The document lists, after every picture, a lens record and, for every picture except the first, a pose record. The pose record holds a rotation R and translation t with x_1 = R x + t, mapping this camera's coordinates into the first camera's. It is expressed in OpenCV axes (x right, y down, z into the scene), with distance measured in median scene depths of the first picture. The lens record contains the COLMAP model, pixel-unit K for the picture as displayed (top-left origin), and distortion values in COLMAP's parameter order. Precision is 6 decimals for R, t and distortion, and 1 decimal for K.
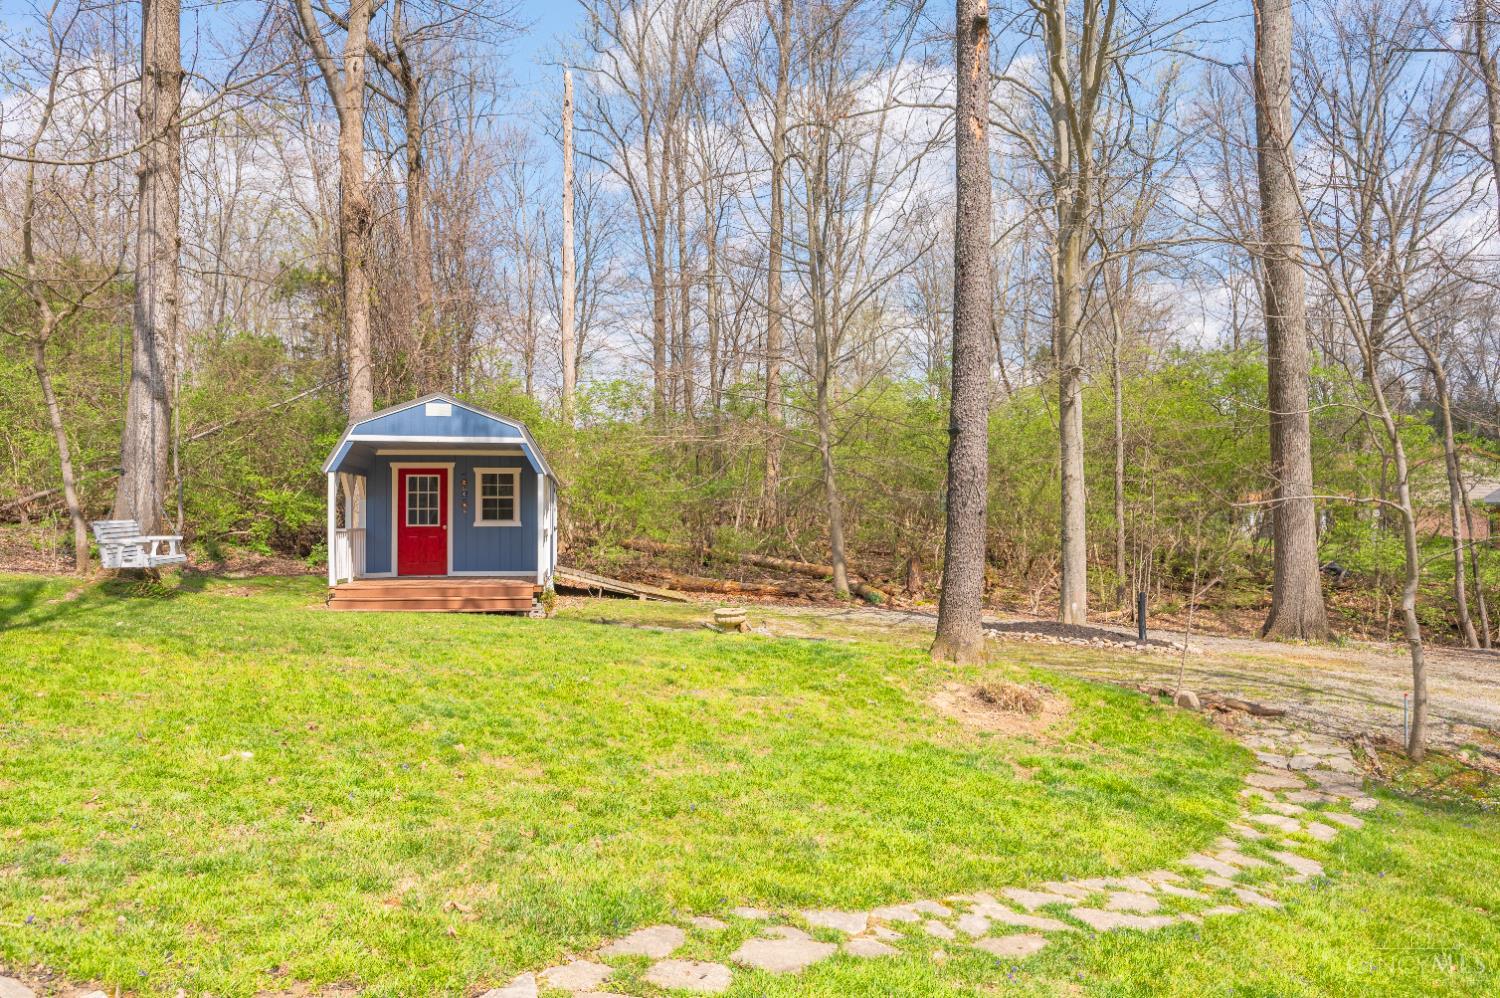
lens RADIAL K [[1031.9, 0, 750.0], [0, 1031.9, 499.0], [0, 0, 1]] dist [-0.001433, -0.000319]
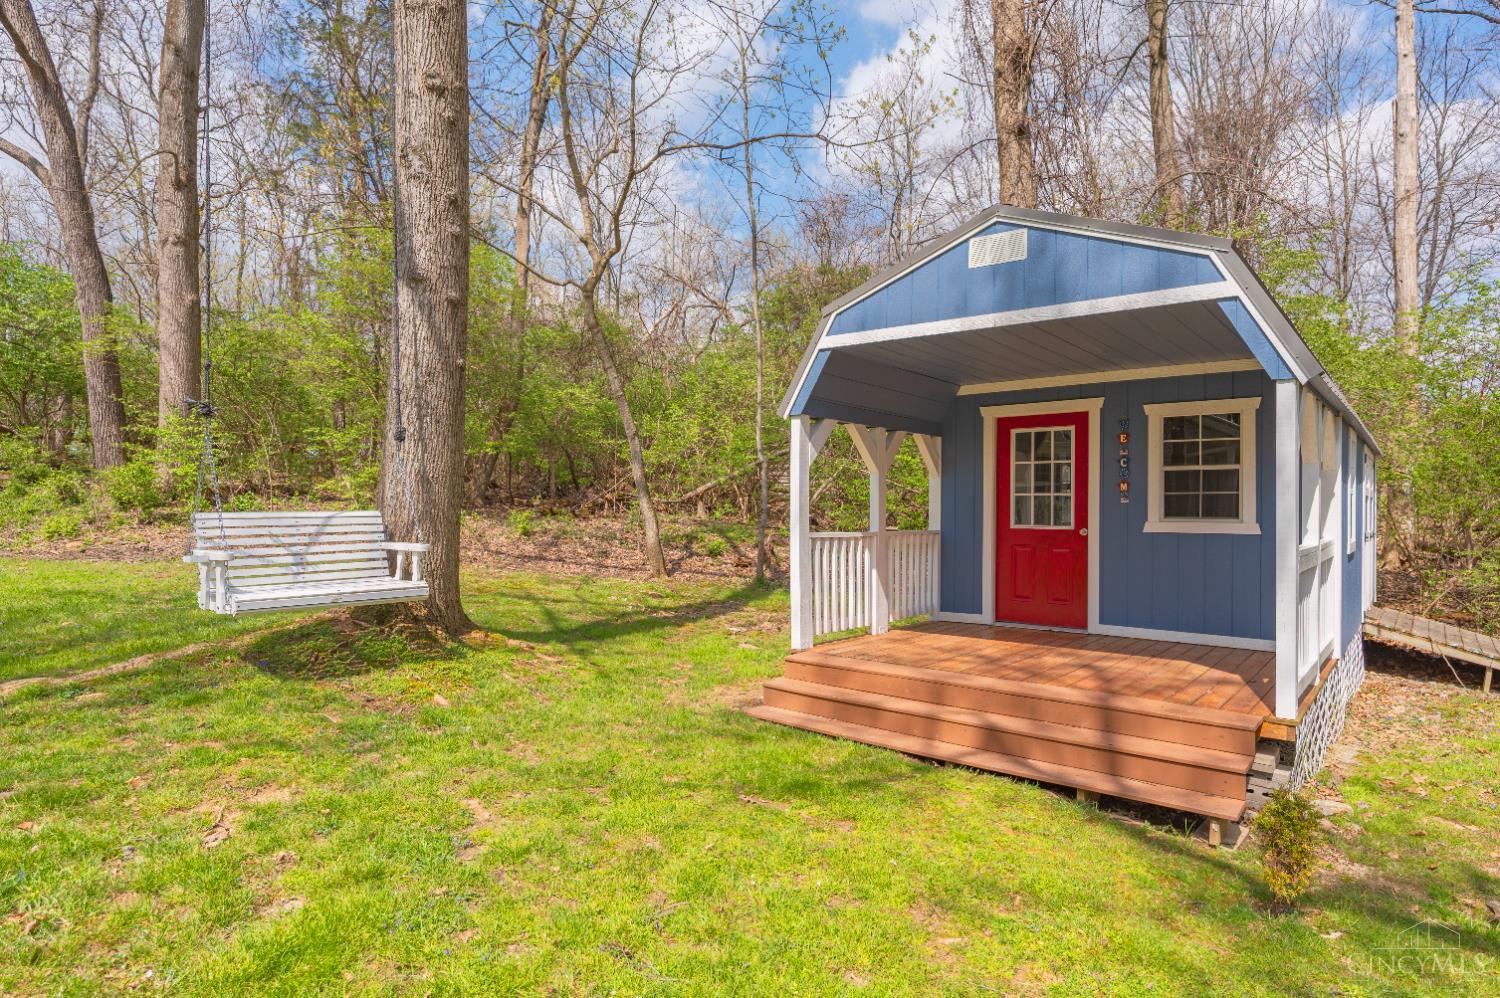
lens RADIAL K [[831.9, 0, 750.0], [0, 831.9, 499.0], [0, 0, 1]] dist [-0.001817, -0.000184]
pose [[0.663272, 0.001175, -0.748378, -0.104901], [0.002573, 0.999989, 0.003850, 0.009964], [0.748374, -0.004479, 0.663262, 0.618980]]
